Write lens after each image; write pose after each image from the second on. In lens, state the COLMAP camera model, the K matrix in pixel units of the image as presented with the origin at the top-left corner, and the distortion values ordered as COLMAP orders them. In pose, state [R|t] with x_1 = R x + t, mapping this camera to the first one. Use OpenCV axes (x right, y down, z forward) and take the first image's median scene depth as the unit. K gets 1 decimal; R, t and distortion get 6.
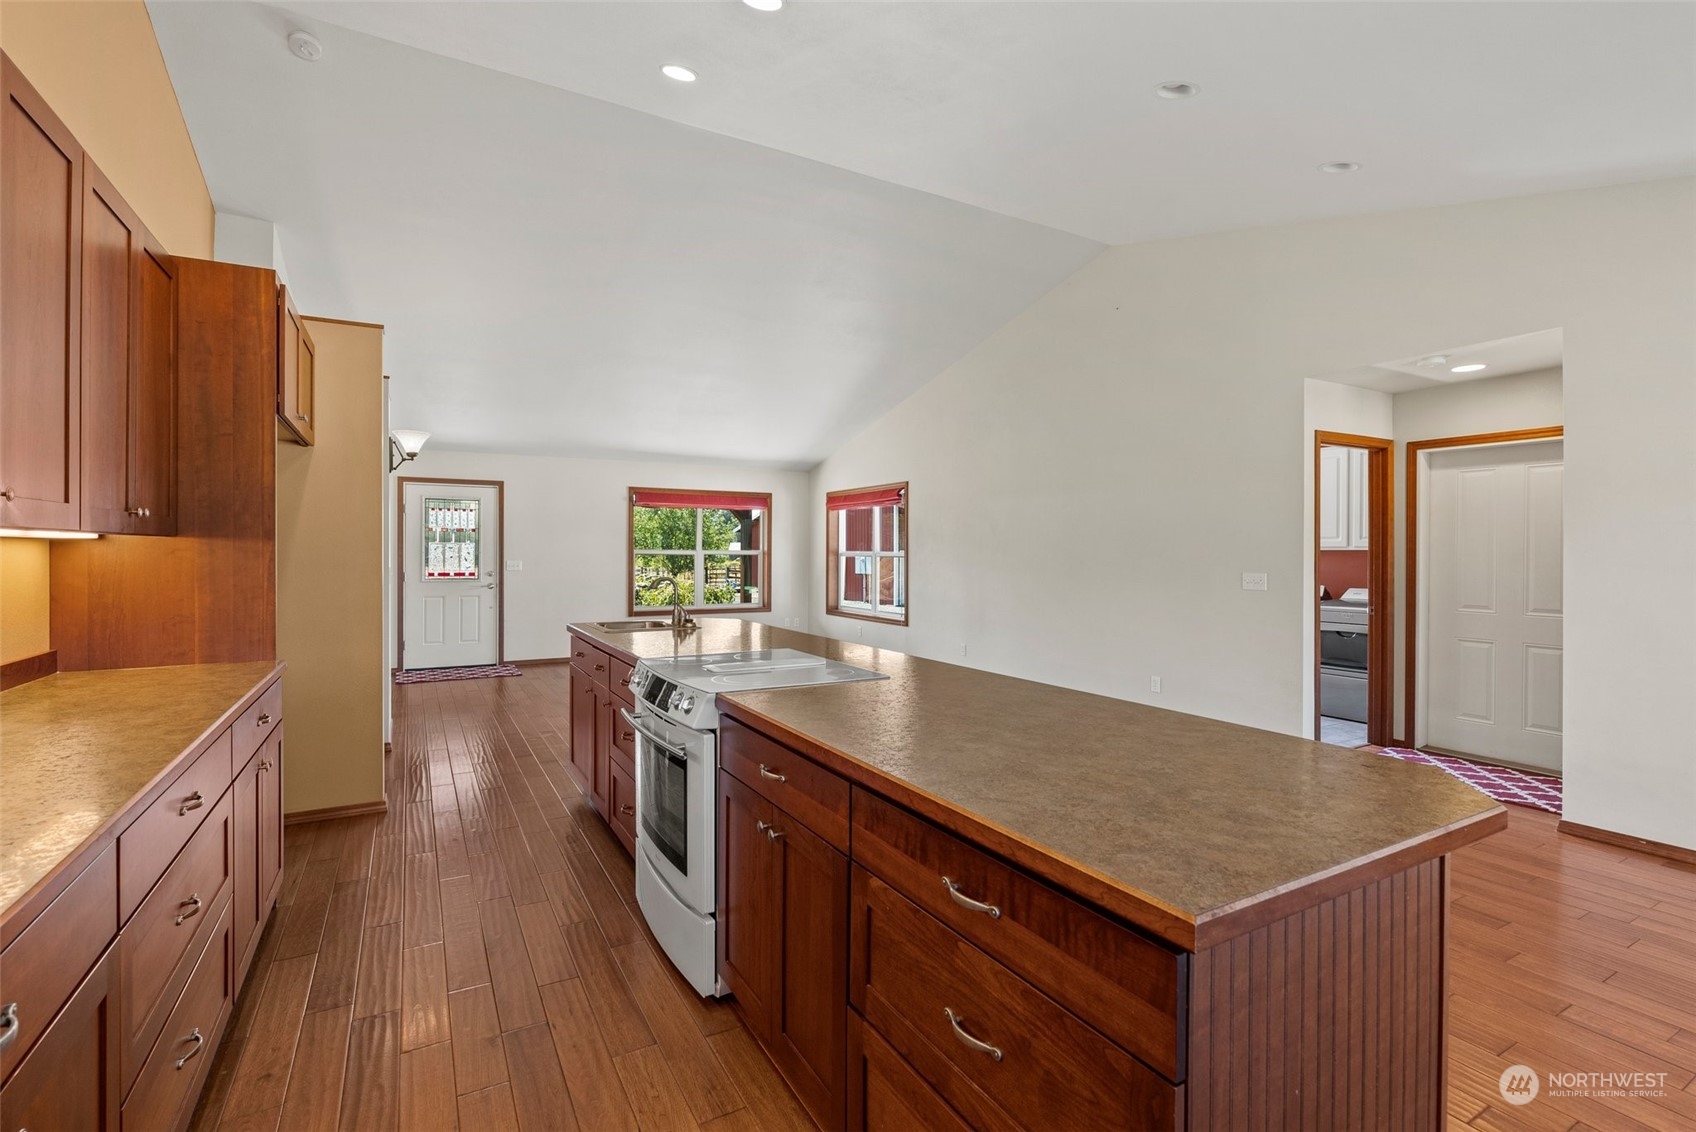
lens RADIAL K [[769.9, 0, 848.0], [0, 769.9, 566.0], [0, 0, 1]] dist [0.001171, 0.000071]
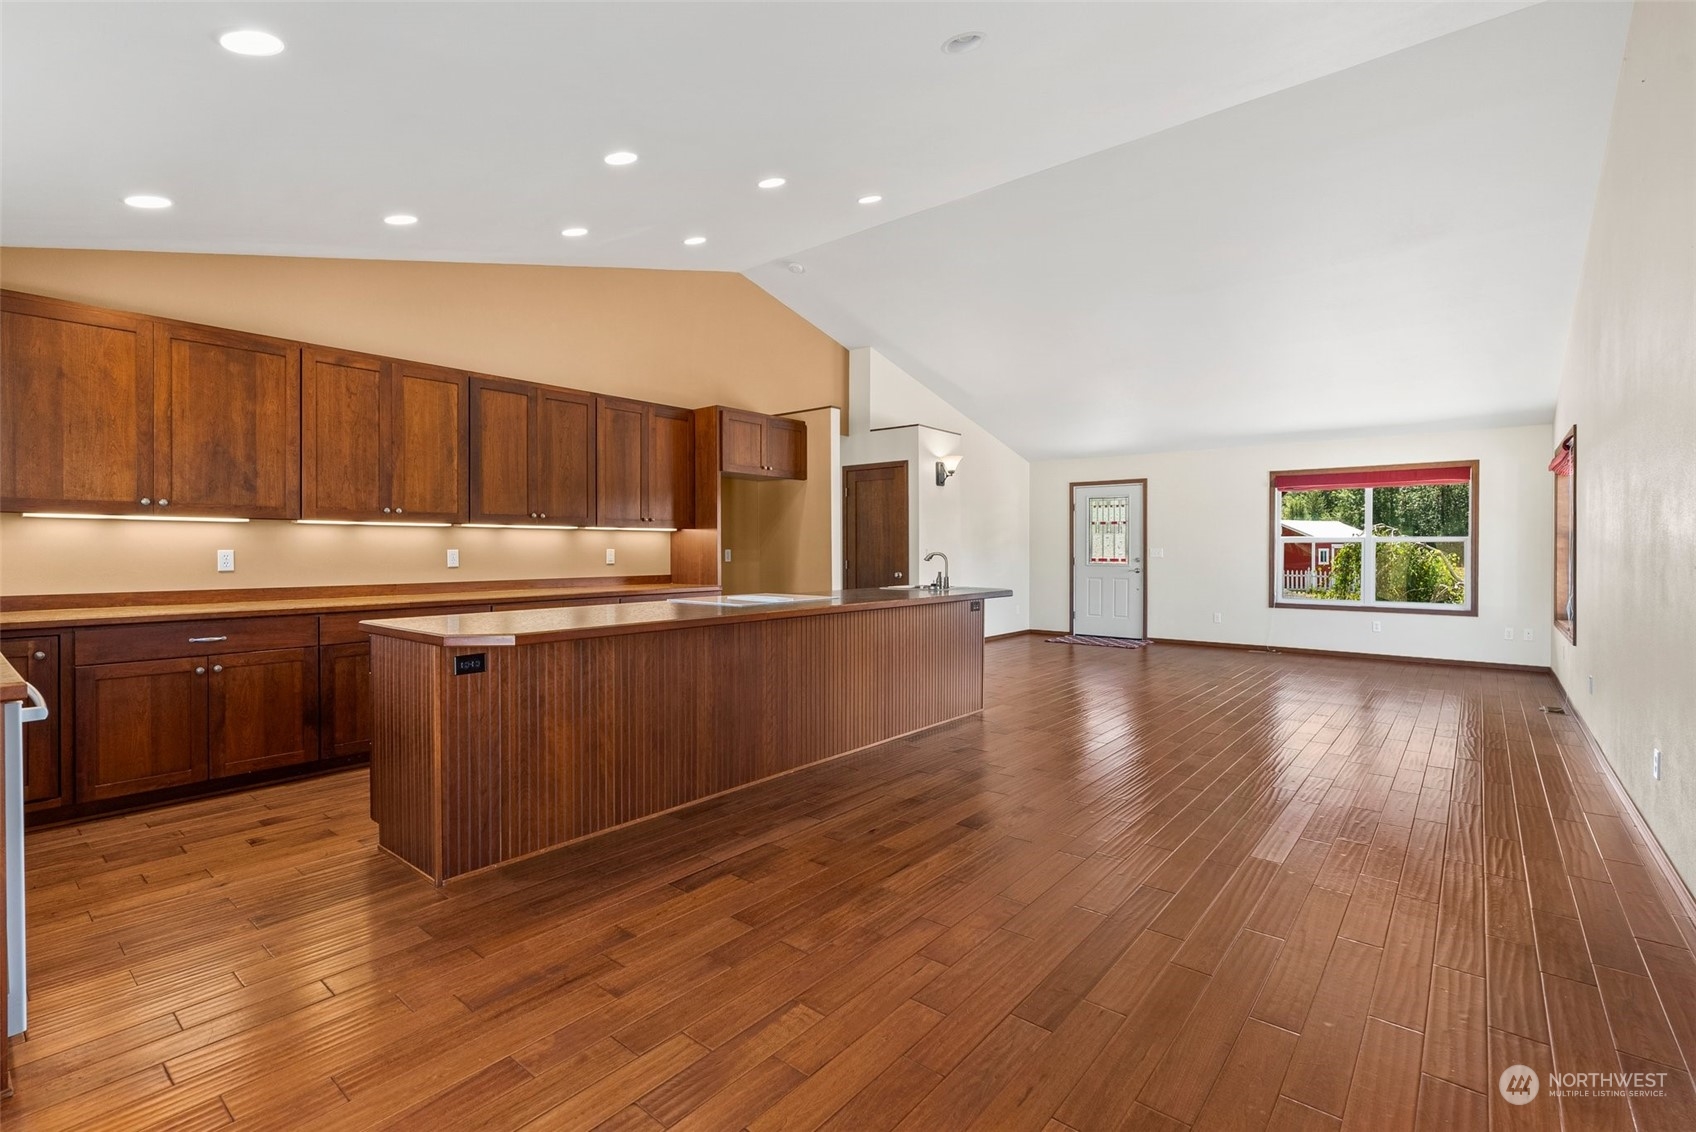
lens RADIAL K [[769.9, 0, 848.0], [0, 769.9, 566.0], [0, 0, 1]] dist [0.001171, 0.000071]
pose [[0.356410, 0.017272, -0.934170, 0.460733], [-0.016329, 0.999792, 0.012255, 0.012176], [0.934187, 0.010887, 0.356618, 0.186458]]
